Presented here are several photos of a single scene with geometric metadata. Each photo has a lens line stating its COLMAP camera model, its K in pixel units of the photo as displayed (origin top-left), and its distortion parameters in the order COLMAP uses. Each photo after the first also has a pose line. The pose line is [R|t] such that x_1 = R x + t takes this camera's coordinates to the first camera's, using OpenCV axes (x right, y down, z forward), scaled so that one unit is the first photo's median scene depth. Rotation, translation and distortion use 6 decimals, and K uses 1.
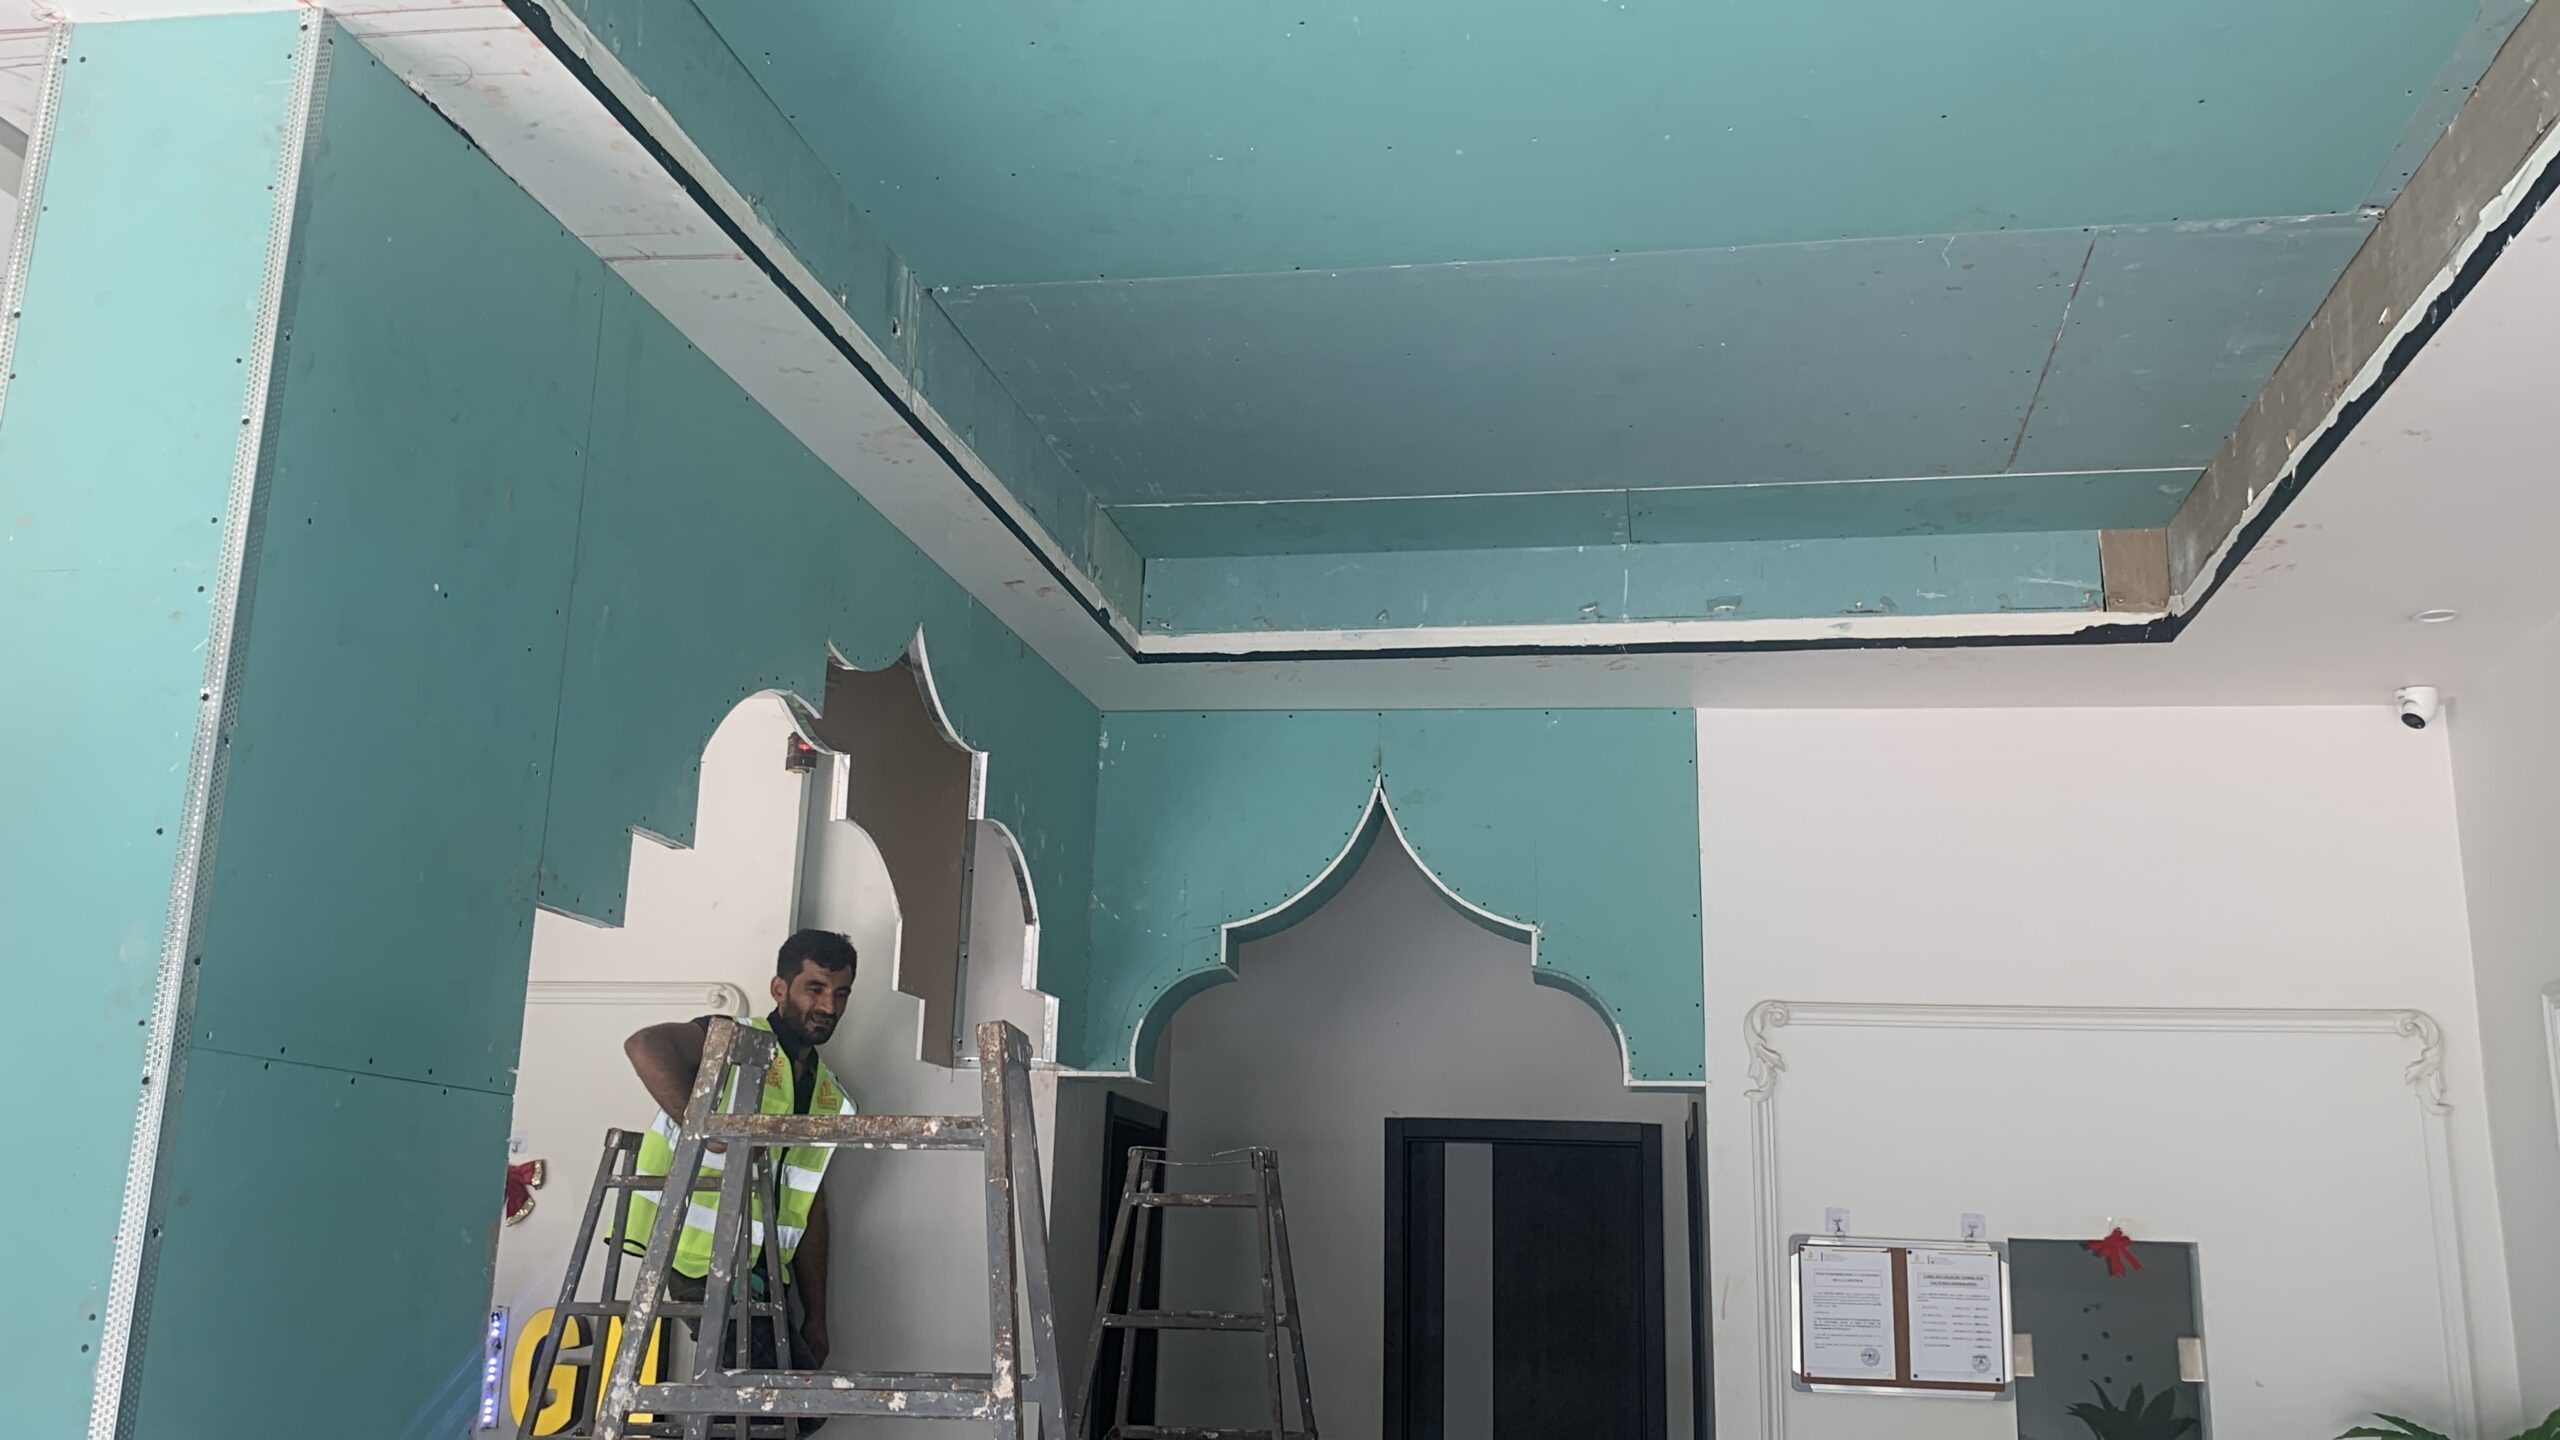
lens RADIAL K [[2249.6, 0, 1298.2], [0, 2249.6, 659.2], [0, 0, 1]] dist [0.080985, -0.178117]
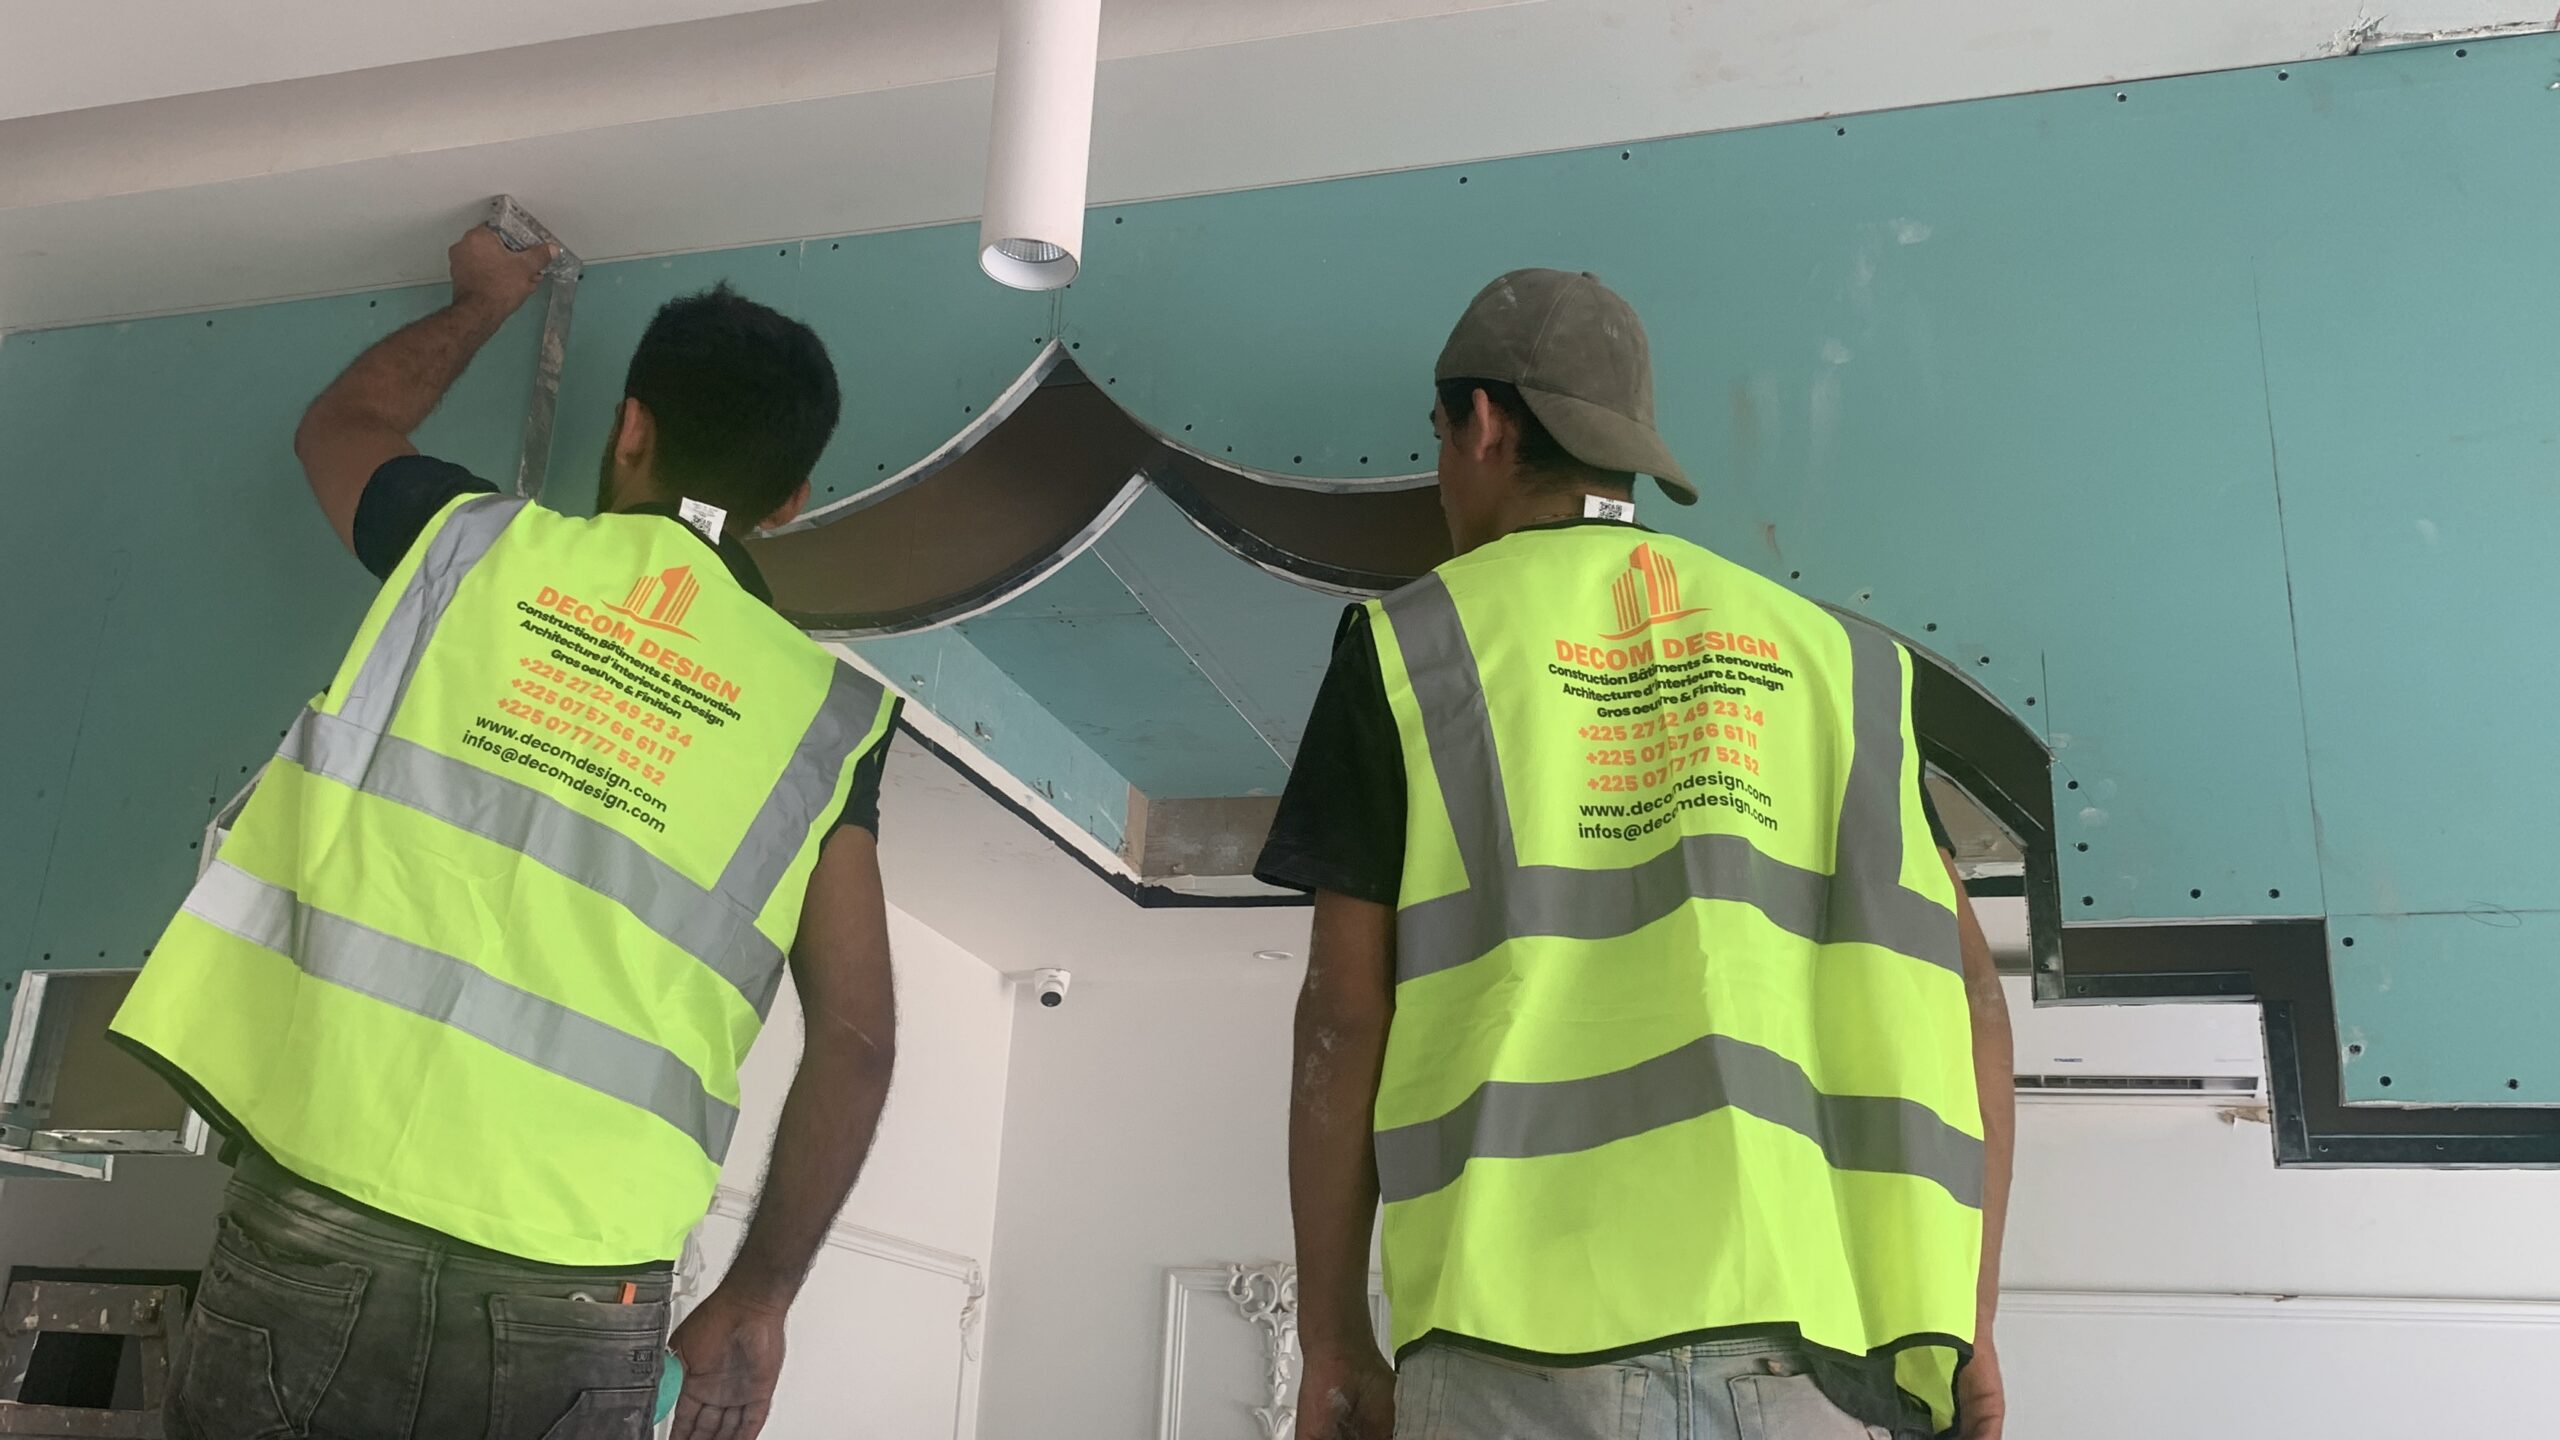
lens RADIAL K [[2249.6, 0, 1289.0], [0, 2249.6, 657.8], [0, 0, 1]] dist [0.080985, -0.178117]
pose [[0.106403, 0.322822, 0.940460, -0.601762], [-0.296609, 0.913072, -0.279862, 0.152069], [-0.949053, -0.249171, 0.192905, 0.730487]]
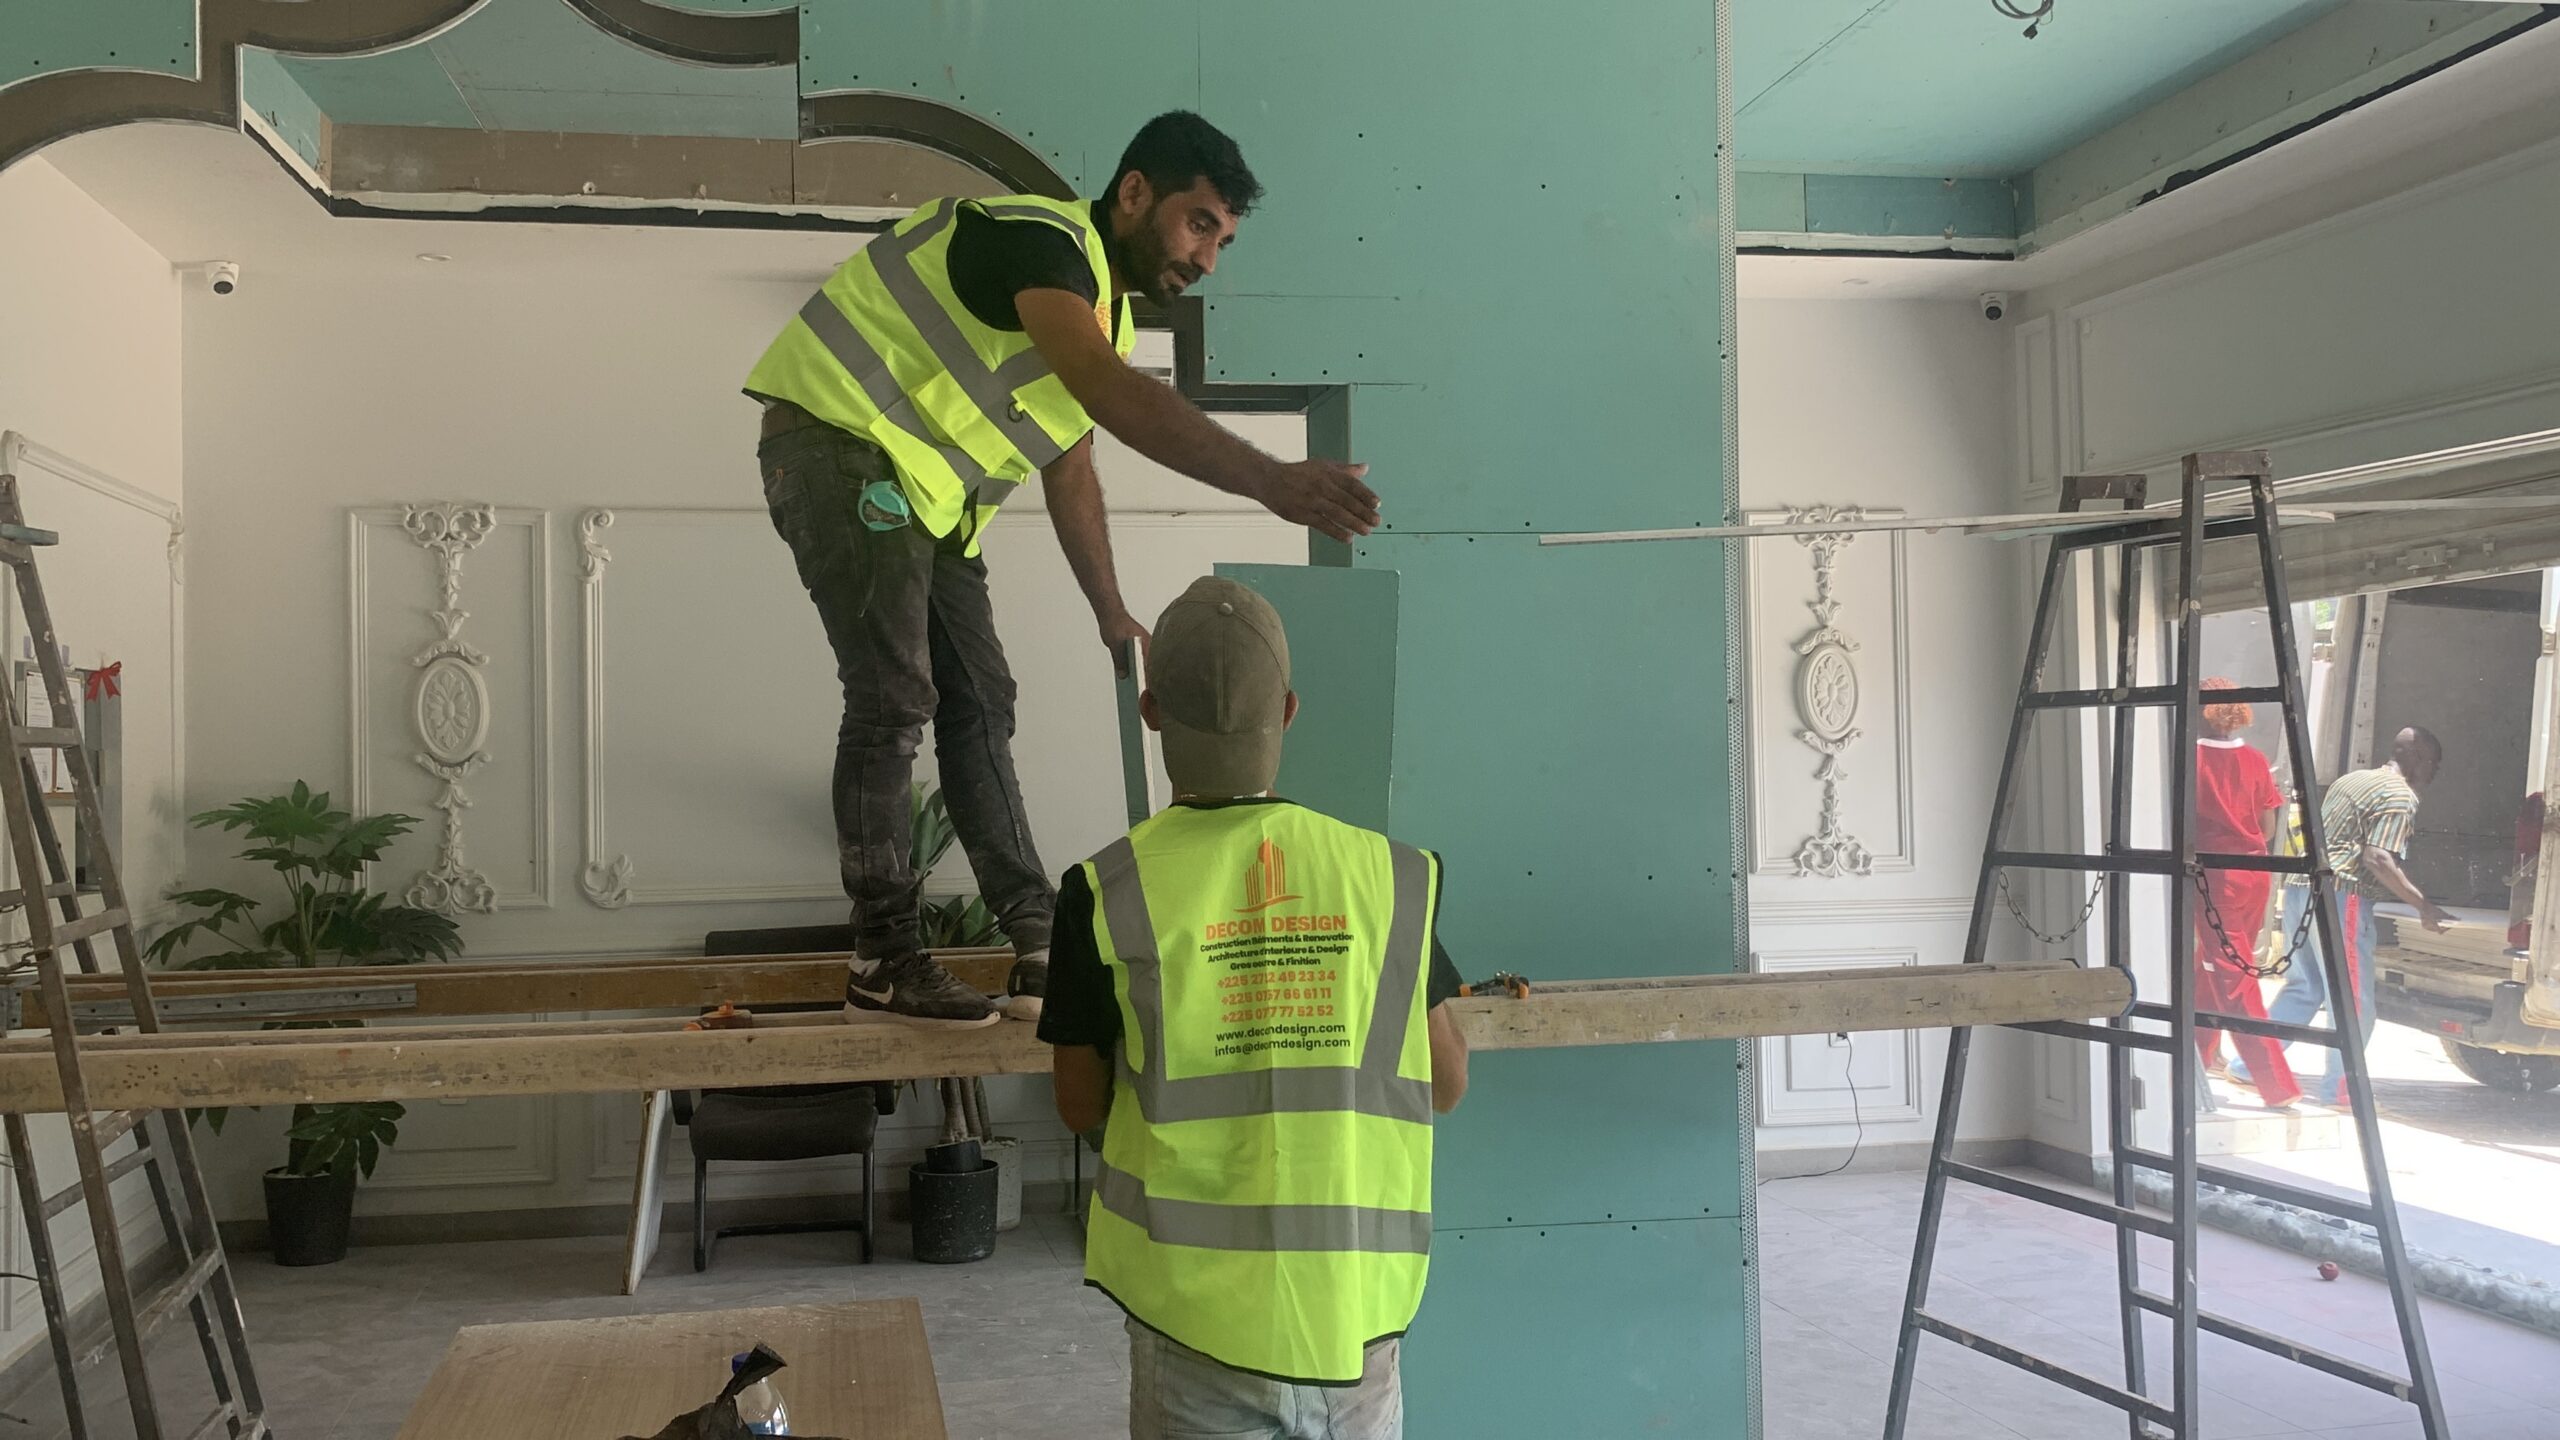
lens RADIAL K [[2249.6, 0, 1275.5], [0, 2249.6, 694.5], [0, 0, 1]] dist [0.080985, -0.178117]
pose [[-0.326734, 0.006412, 0.945095, -0.944925], [-0.235437, 0.967901, -0.087961, 0.229025], [-0.915322, -0.251250, -0.314736, 0.813986]]
